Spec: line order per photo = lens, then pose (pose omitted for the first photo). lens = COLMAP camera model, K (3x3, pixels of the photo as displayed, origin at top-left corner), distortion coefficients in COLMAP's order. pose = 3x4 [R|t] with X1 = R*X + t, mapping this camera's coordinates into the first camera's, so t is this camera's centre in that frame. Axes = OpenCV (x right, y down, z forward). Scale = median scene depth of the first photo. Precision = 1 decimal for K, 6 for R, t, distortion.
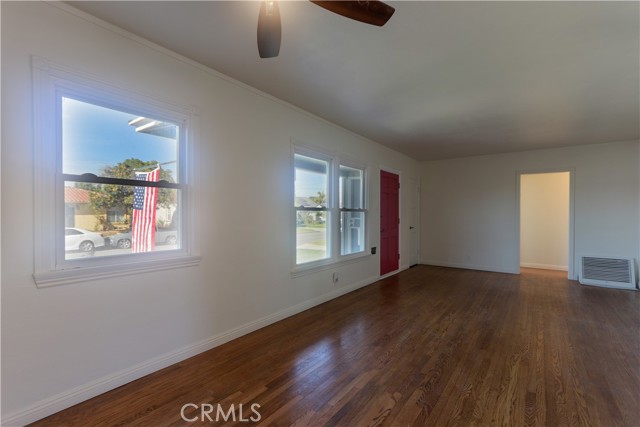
lens RADIAL K [[300.6, 0, 326.6], [0, 300.6, 217.0], [0, 0, 1]] dist [0.003860, 0.000374]
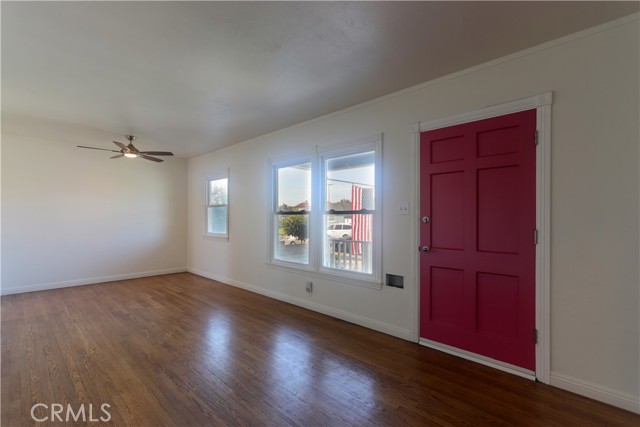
lens RADIAL K [[300.6, 0, 326.6], [0, 300.6, 217.0], [0, 0, 1]] dist [0.003860, 0.000374]
pose [[-0.147107, 0.004467, -0.989110, 0.904304], [-0.004812, 0.999975, 0.005231, -0.018129], [0.989109, 0.005529, -0.147082, 1.143710]]
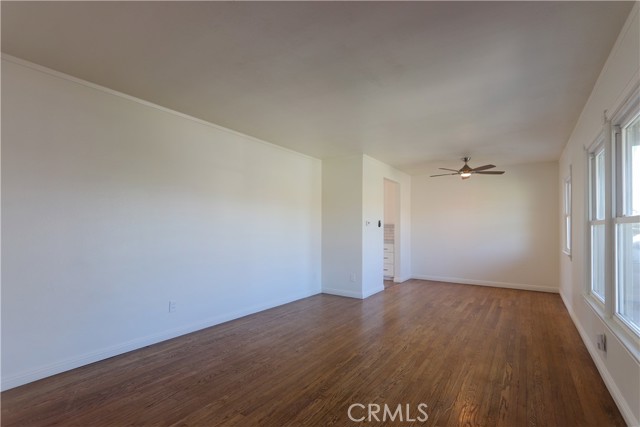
lens RADIAL K [[308.8, 0, 318.0], [0, 308.8, 227.1], [0, 0, 1]] dist [0.001148, 0.000079]
pose [[-0.999278, 0.003288, 0.037845, 0.504841], [0.003282, 0.999995, -0.000205, -0.017597], [-0.037845, -0.000081, -0.999284, 1.566425]]
